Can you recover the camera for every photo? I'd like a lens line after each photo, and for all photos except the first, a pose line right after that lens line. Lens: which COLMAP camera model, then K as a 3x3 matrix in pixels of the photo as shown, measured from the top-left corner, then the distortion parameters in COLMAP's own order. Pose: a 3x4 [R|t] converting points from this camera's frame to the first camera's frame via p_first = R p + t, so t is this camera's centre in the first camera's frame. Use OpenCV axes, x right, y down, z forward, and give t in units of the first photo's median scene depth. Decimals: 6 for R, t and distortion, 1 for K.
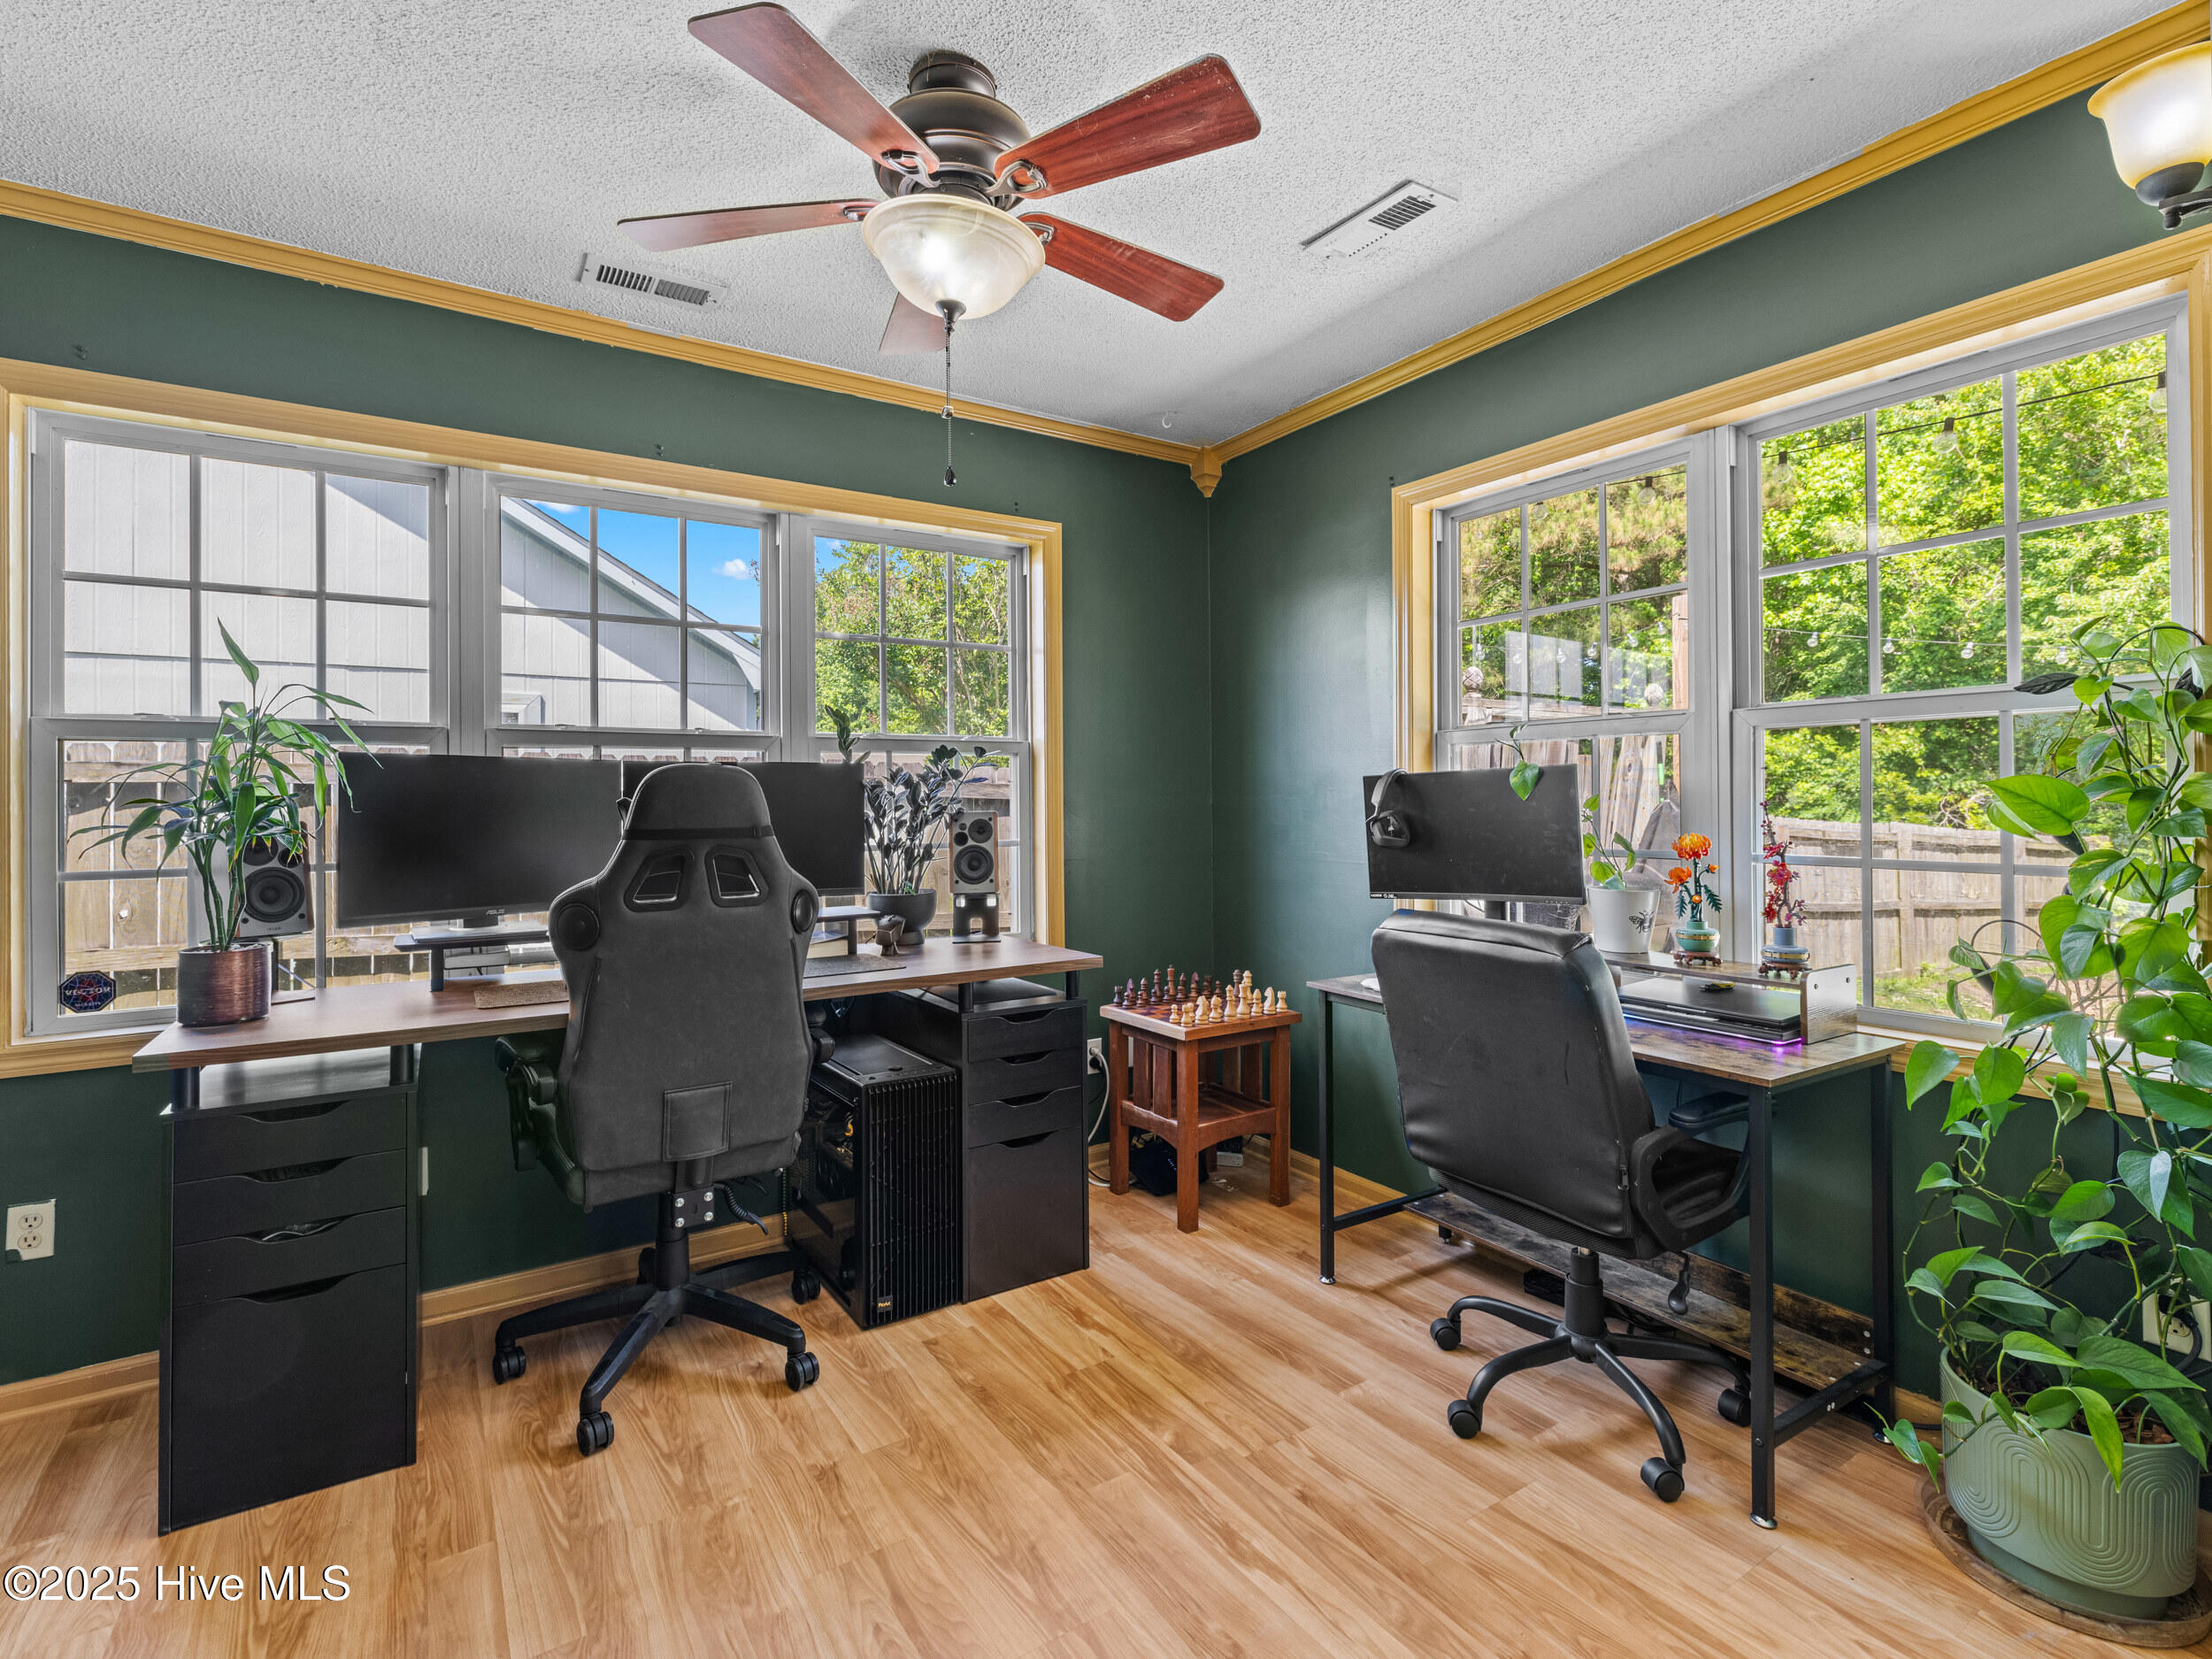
lens RADIAL K [[1052.4, 0, 1097.6], [0, 1052.4, 780.2], [0, 0, 1]] dist [0.000181, -0.000015]
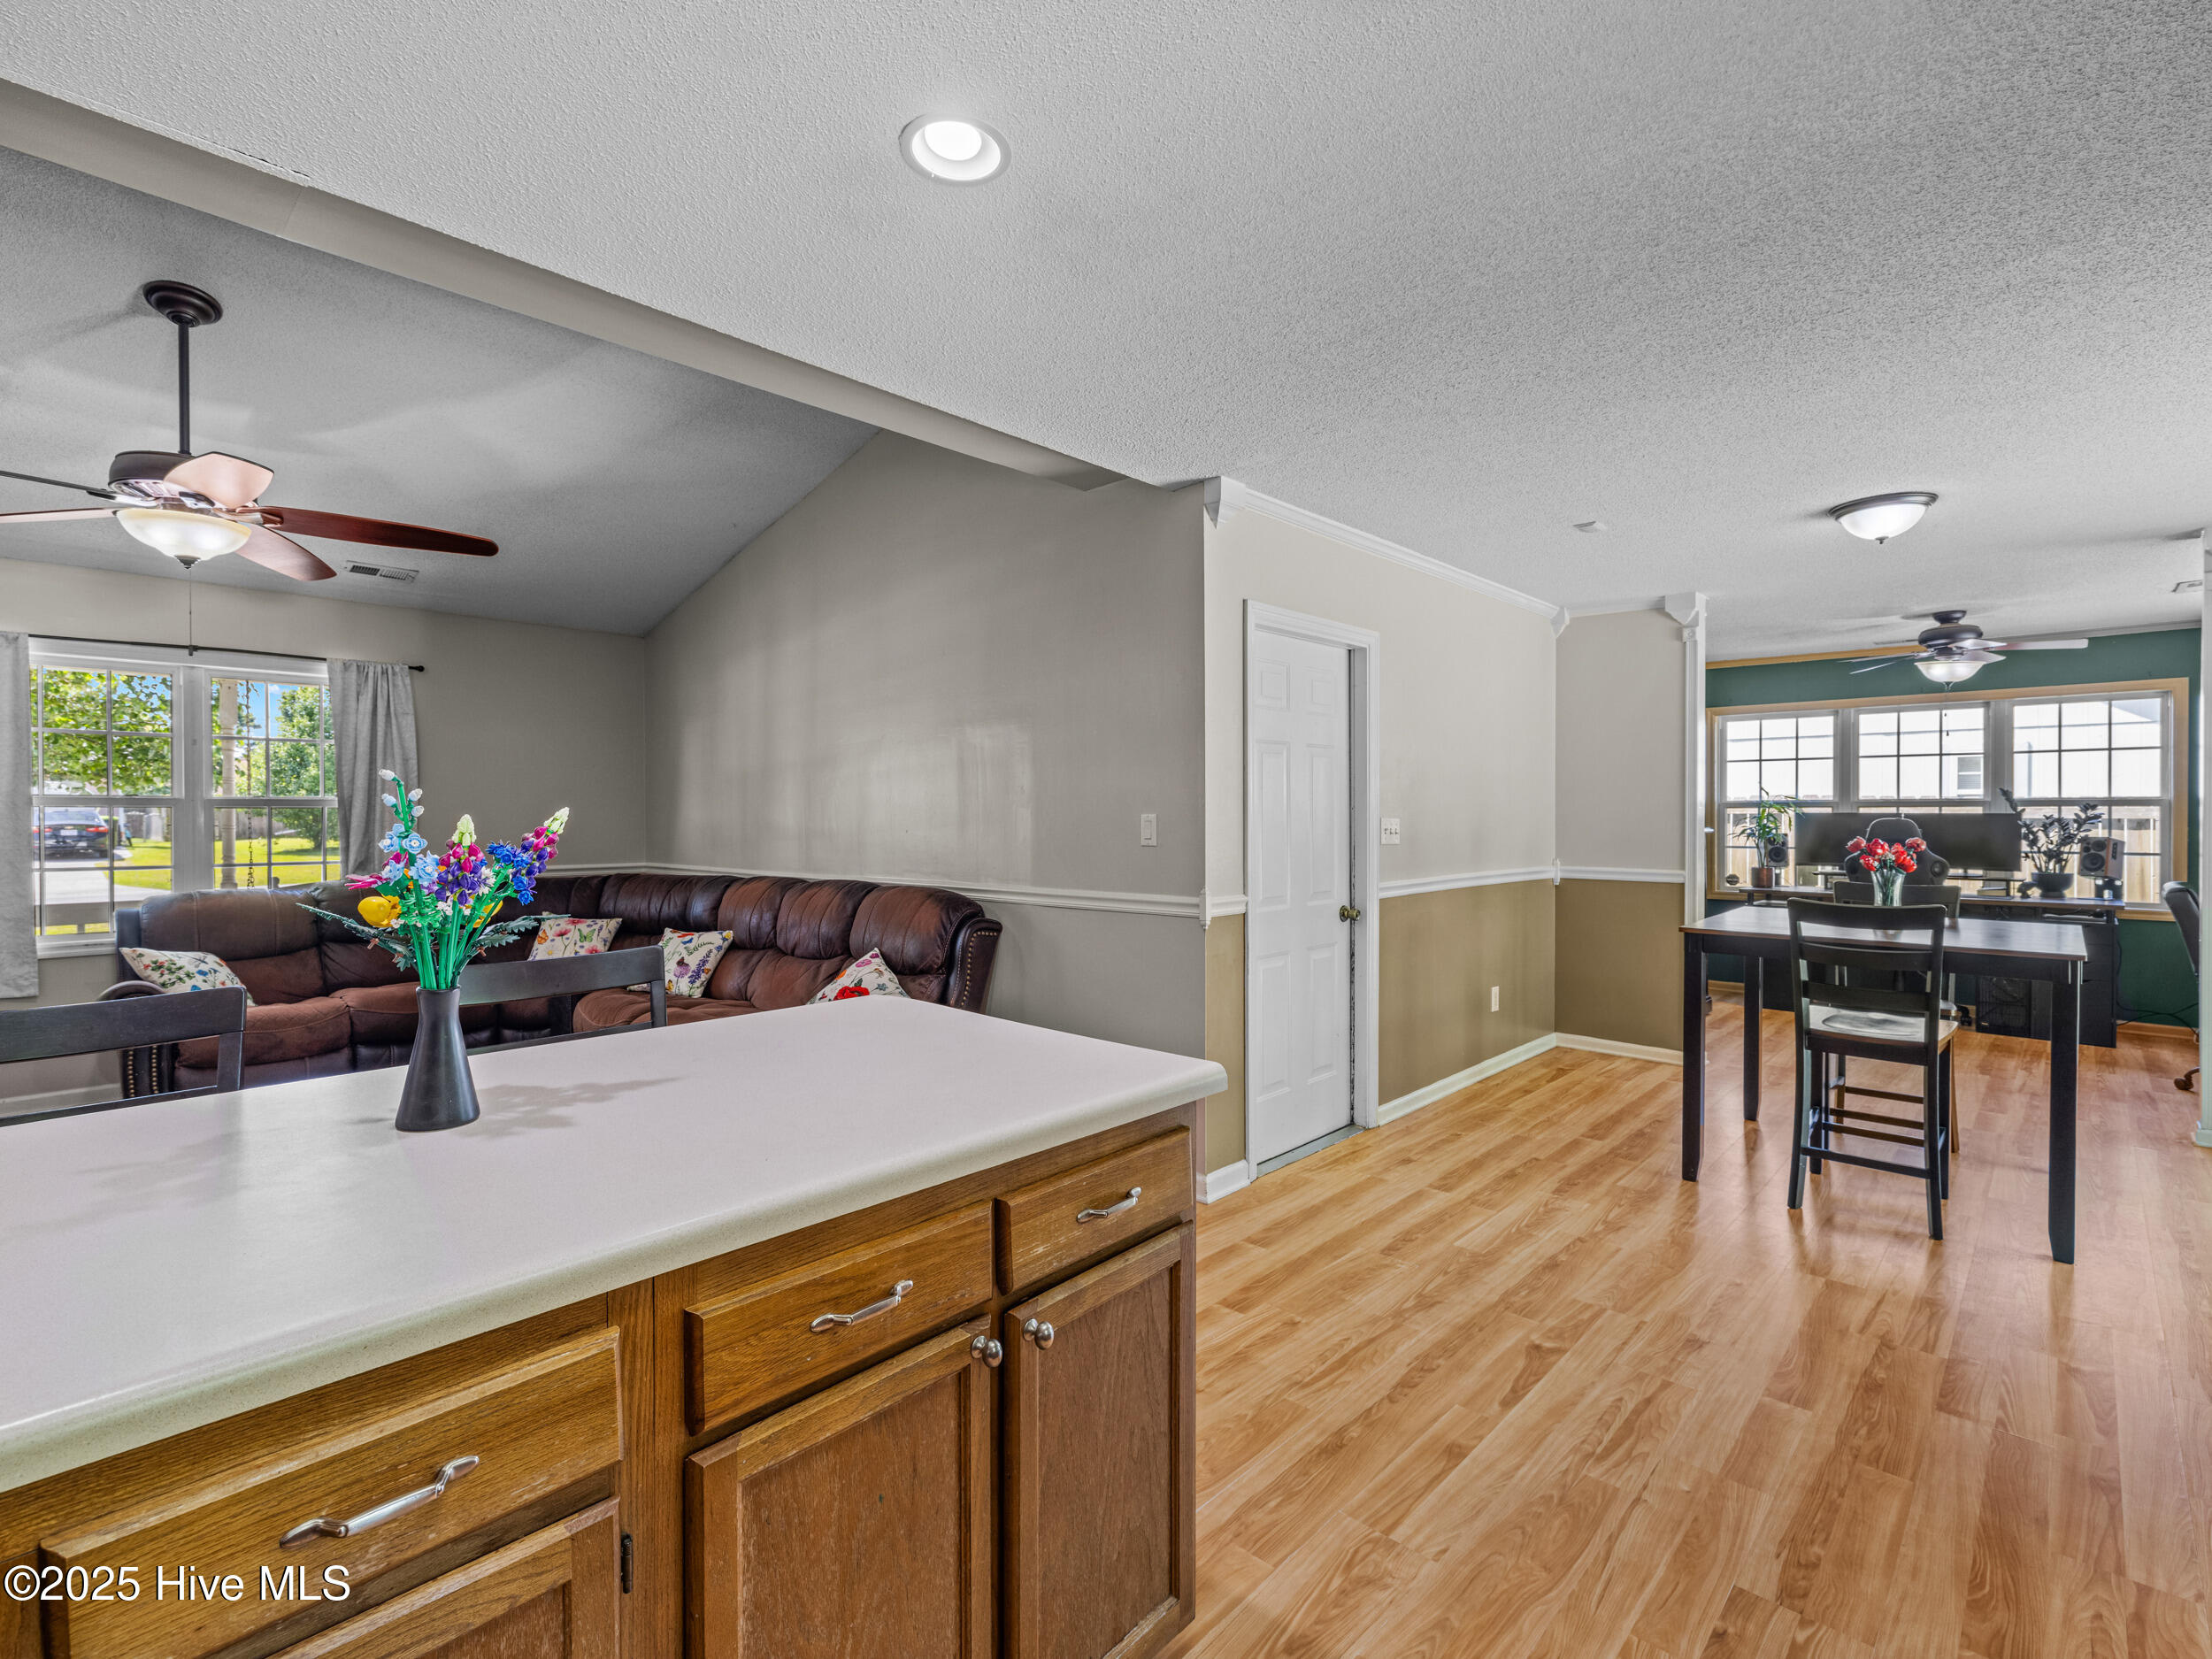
lens RADIAL K [[1025.0, 0, 1127.8], [0, 1025.0, 825.9], [0, 0, 1]] dist [0.008156, -0.001683]
pose [[0.260076, 0.021677, -0.965345, 1.565232], [0.018345, 0.999457, 0.027385, -0.093943], [0.965414, -0.024832, 0.259537, -1.572048]]
